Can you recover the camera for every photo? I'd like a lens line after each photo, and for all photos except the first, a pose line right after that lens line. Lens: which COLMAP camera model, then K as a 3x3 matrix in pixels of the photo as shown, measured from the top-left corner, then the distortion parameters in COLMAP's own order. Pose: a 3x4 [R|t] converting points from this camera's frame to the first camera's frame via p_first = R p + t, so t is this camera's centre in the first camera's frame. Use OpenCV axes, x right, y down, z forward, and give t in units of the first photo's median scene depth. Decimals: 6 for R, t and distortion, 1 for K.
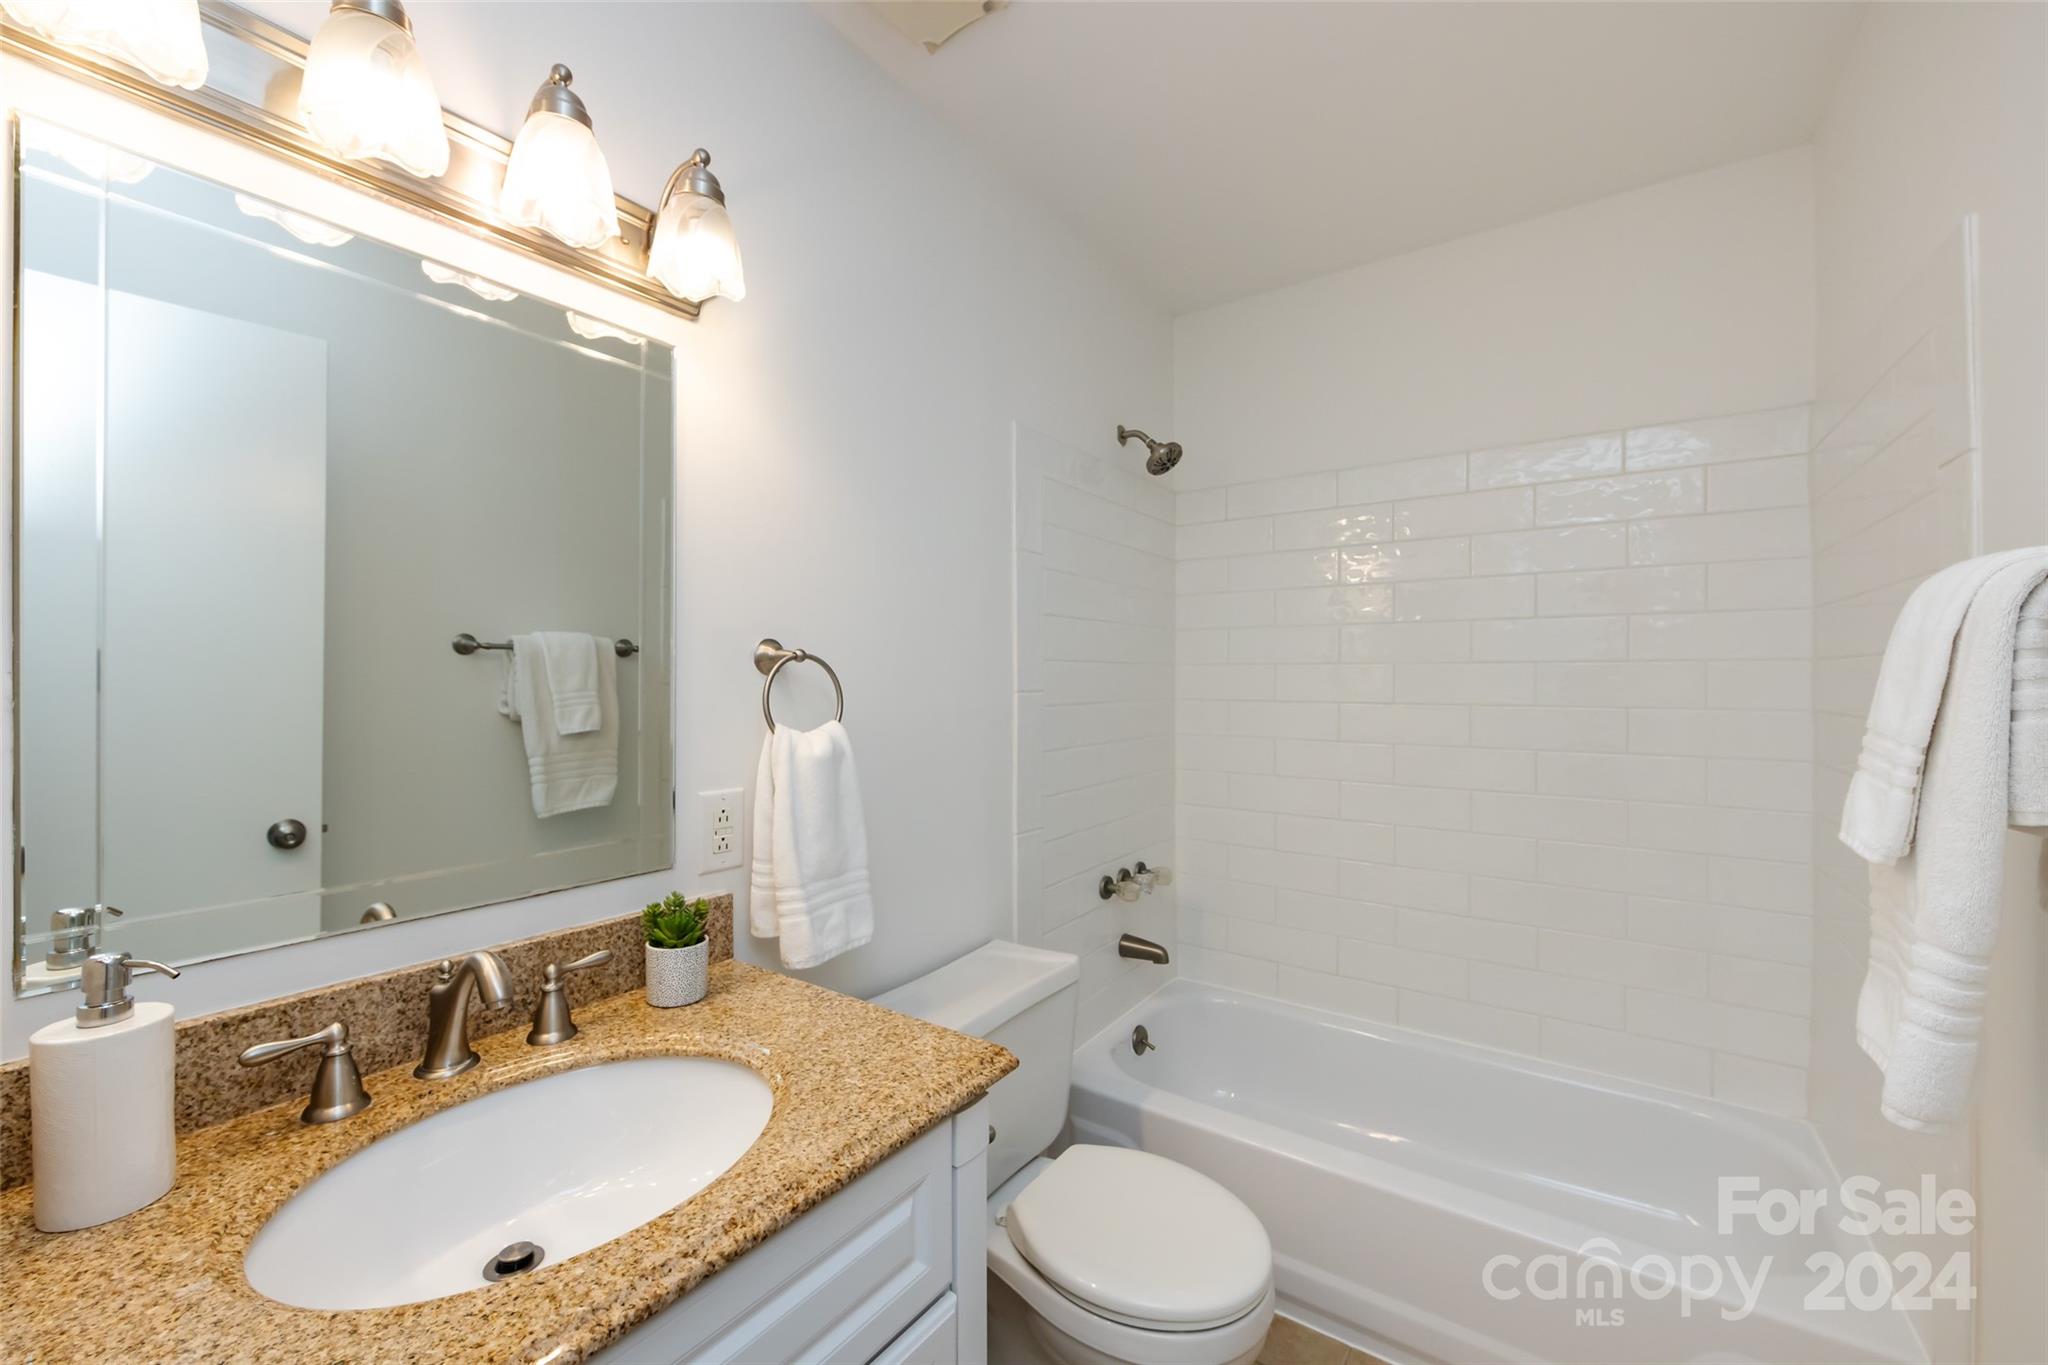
lens RADIAL K [[812.8, 0, 1024.6], [0, 812.8, 671.3], [0, 0, 1]] dist [-0.001373, -0.000382]
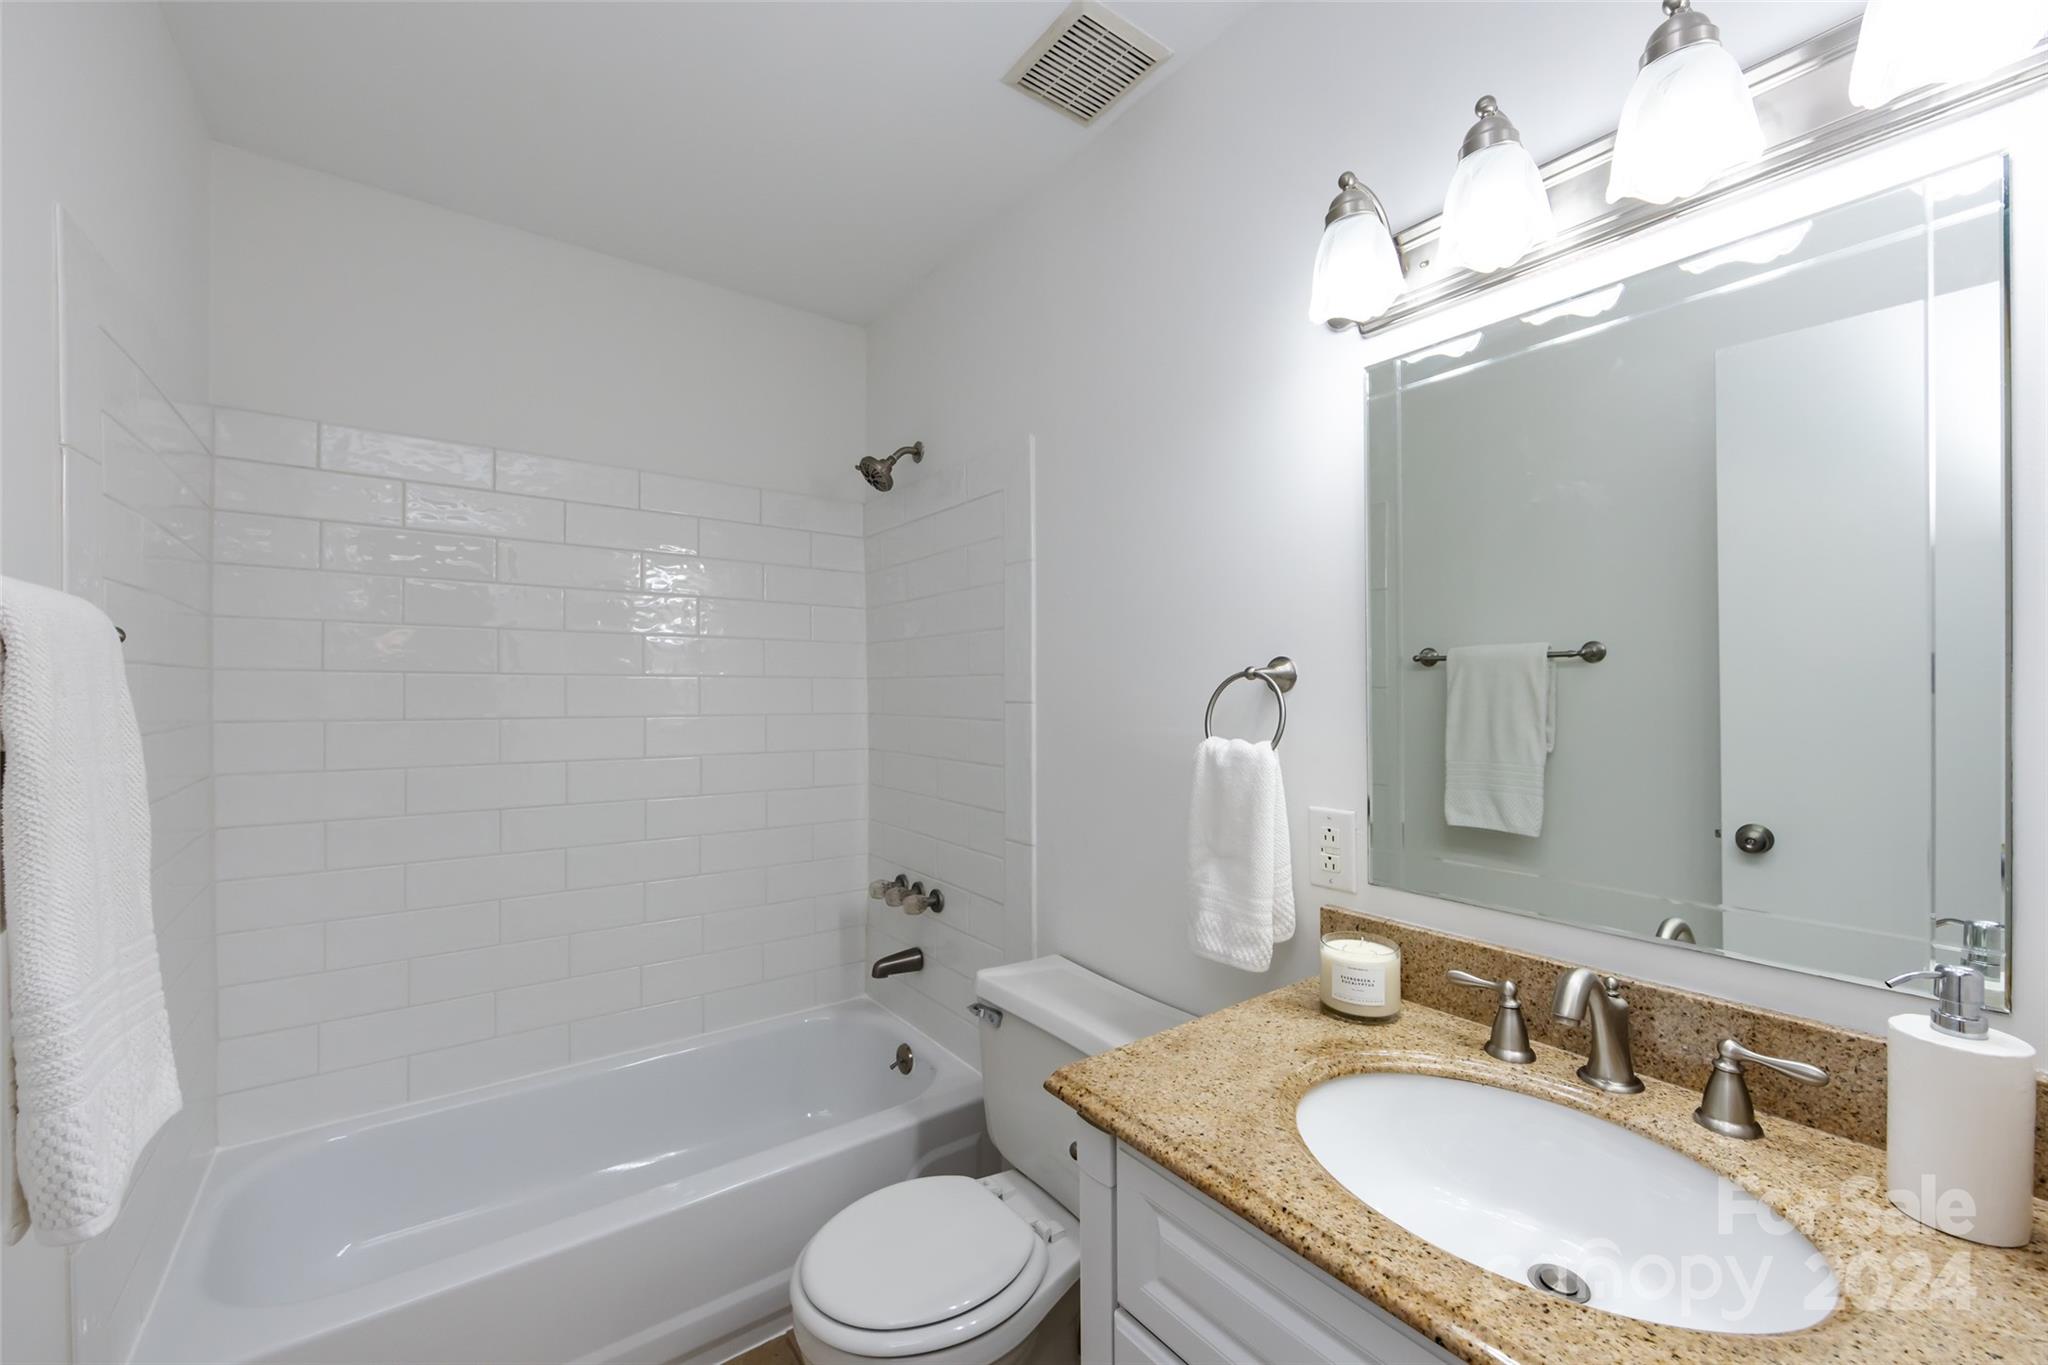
lens RADIAL K [[800.7, 0, 1020.4], [0, 800.7, 687.8], [0, 0, 1]] dist [-0.001500, -0.000608]
pose [[-0.299988, 0.001351, -0.953942, 0.516354], [0.007587, 0.999971, -0.000970, -0.007186], [0.953913, -0.007528, -0.299989, 0.678923]]
